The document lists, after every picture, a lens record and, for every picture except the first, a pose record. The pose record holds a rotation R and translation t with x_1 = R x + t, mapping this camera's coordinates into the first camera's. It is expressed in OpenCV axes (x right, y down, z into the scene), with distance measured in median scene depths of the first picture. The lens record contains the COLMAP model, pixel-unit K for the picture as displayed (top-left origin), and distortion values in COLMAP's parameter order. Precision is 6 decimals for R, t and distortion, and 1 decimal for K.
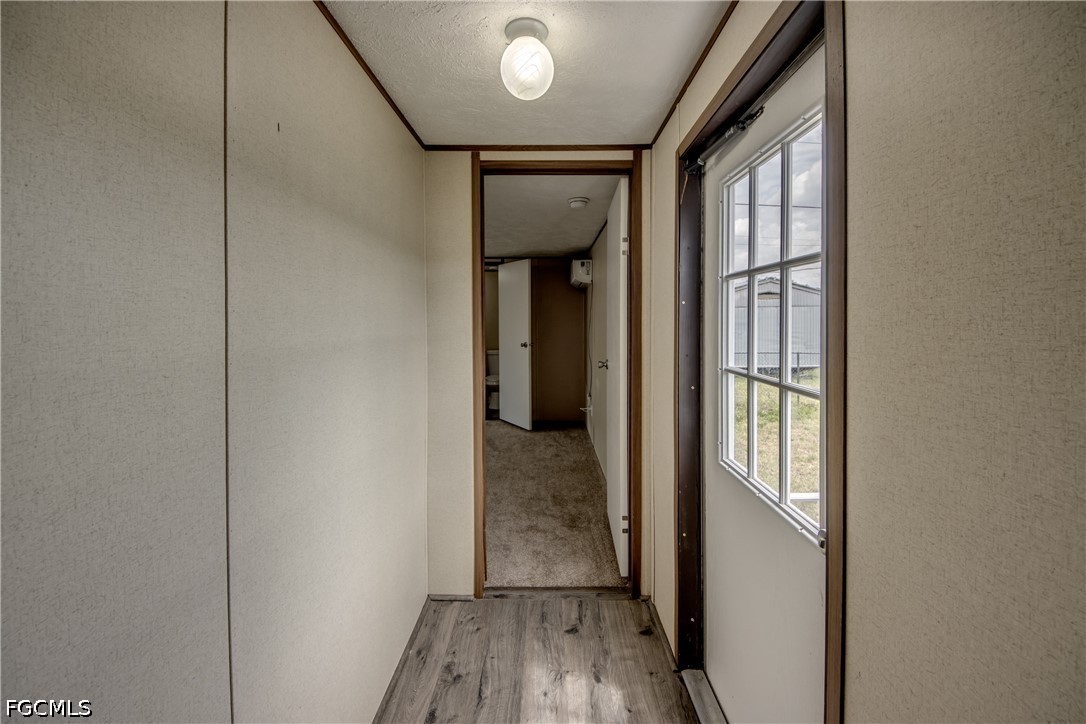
lens RADIAL K [[414.6, 0, 545.8], [0, 414.6, 331.2], [0, 0, 1]] dist [0.016851, -0.011858]
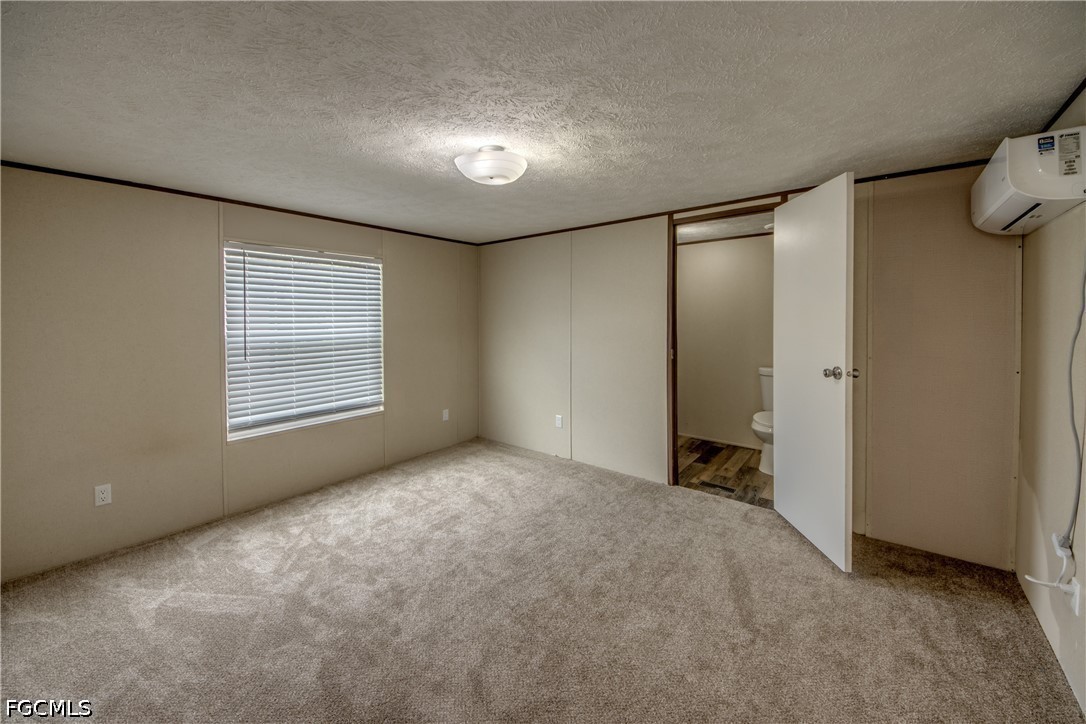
lens RADIAL K [[414.6, 0, 545.8], [0, 414.6, 331.2], [0, 0, 1]] dist [0.016851, -0.011858]
pose [[0.783455, 0.011488, -0.621343, -0.016662], [-0.011267, 0.999927, 0.004280, -0.009043], [0.621347, 0.003648, 0.783527, 0.471621]]
